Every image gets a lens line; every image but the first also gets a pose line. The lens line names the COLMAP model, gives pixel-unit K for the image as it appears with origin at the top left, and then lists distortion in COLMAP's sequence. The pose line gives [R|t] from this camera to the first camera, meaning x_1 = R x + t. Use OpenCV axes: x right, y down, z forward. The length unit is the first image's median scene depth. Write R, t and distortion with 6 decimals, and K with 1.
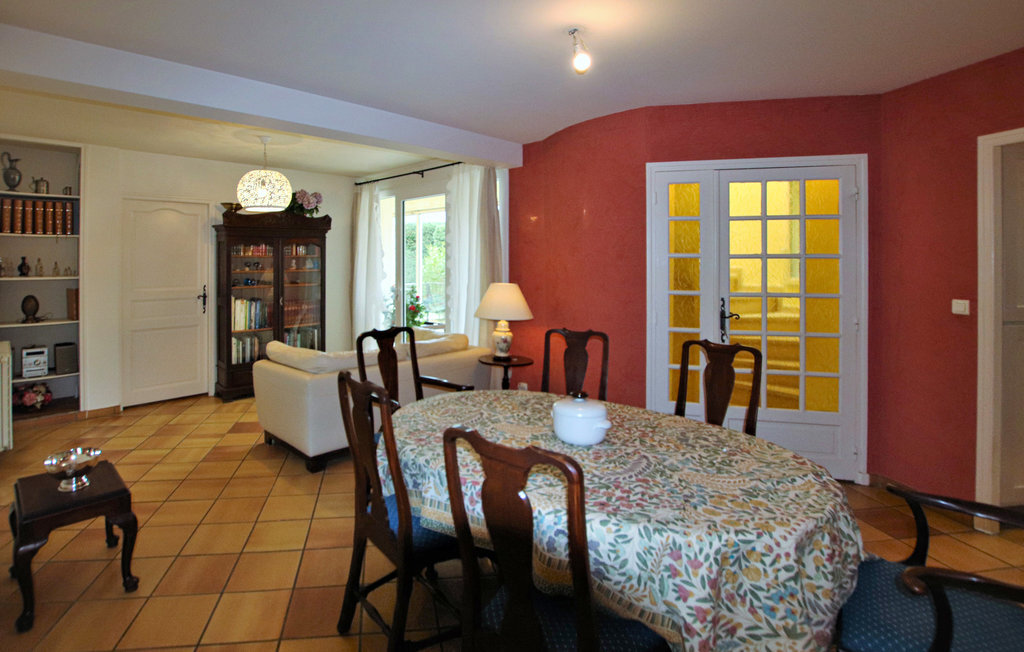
lens RADIAL K [[496.0, 0, 436.4], [0, 496.0, 263.9], [0, 0, 1]] dist [-0.007989, -0.000433]
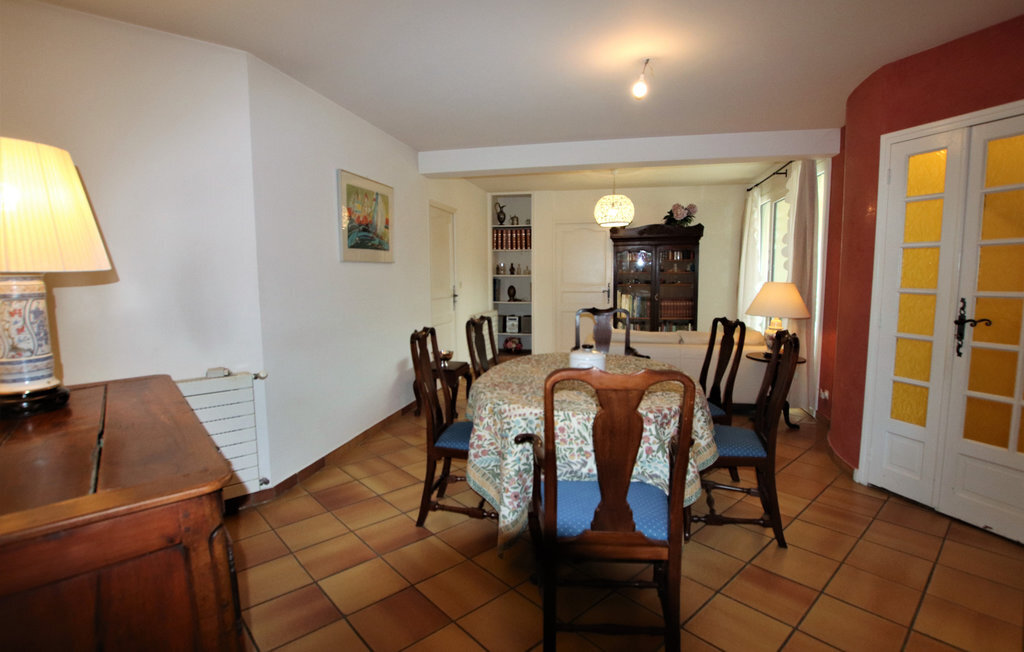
lens RADIAL K [[485.7, 0, 512.4], [0, 485.7, 323.4], [0, 0, 1]] dist [-0.014741, 0.003991]
pose [[0.593433, 0.083598, -0.800531, 0.540484], [-0.008521, 0.995188, 0.097609, 0.029453], [0.804839, -0.051103, 0.591289, -0.003803]]
